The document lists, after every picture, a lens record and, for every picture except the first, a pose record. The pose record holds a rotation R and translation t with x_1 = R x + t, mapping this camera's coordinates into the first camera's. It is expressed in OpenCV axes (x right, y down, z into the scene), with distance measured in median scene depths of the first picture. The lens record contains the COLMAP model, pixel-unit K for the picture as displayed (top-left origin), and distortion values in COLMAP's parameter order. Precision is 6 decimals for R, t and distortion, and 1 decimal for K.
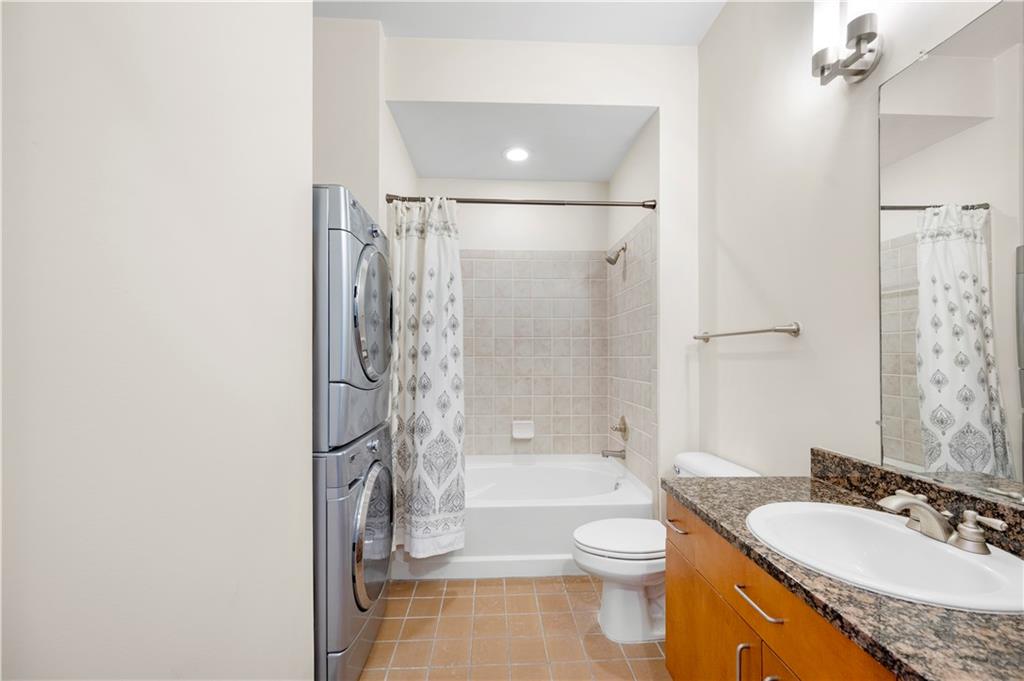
lens RADIAL K [[412.8, 0, 511.2], [0, 412.8, 350.3], [0, 0, 1]] dist [0.000568, 0.000132]
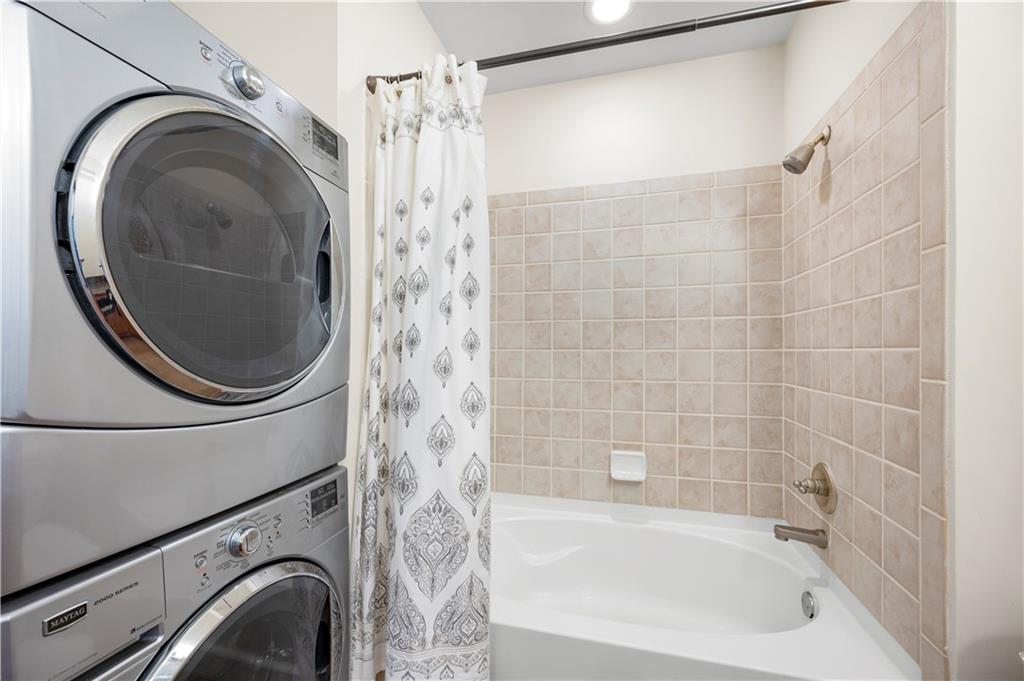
lens RADIAL K [[412.8, 0, 511.2], [0, 412.8, 350.3], [0, 0, 1]] dist [0.000568, 0.000132]
pose [[0.951223, -0.001813, -0.308499, 0.080401], [0.006807, 0.999863, 0.015114, 0.008314], [0.308429, -0.016477, 0.951105, 0.514386]]
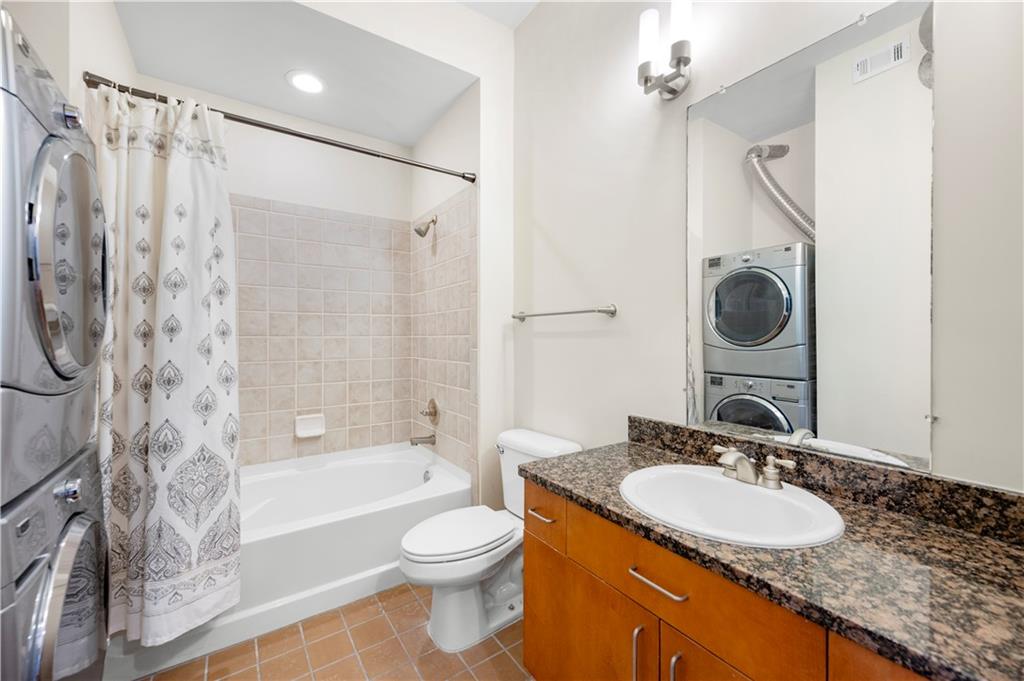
lens RADIAL K [[408.4, 0, 515.1], [0, 408.4, 334.0], [0, 0, 1]] dist [0.000020, 0.000013]
pose [[0.846226, 0.000451, 0.532823, -0.087213], [-0.005043, 0.999962, 0.007163, 0.004232], [-0.532800, -0.008748, 0.846196, 0.148557]]
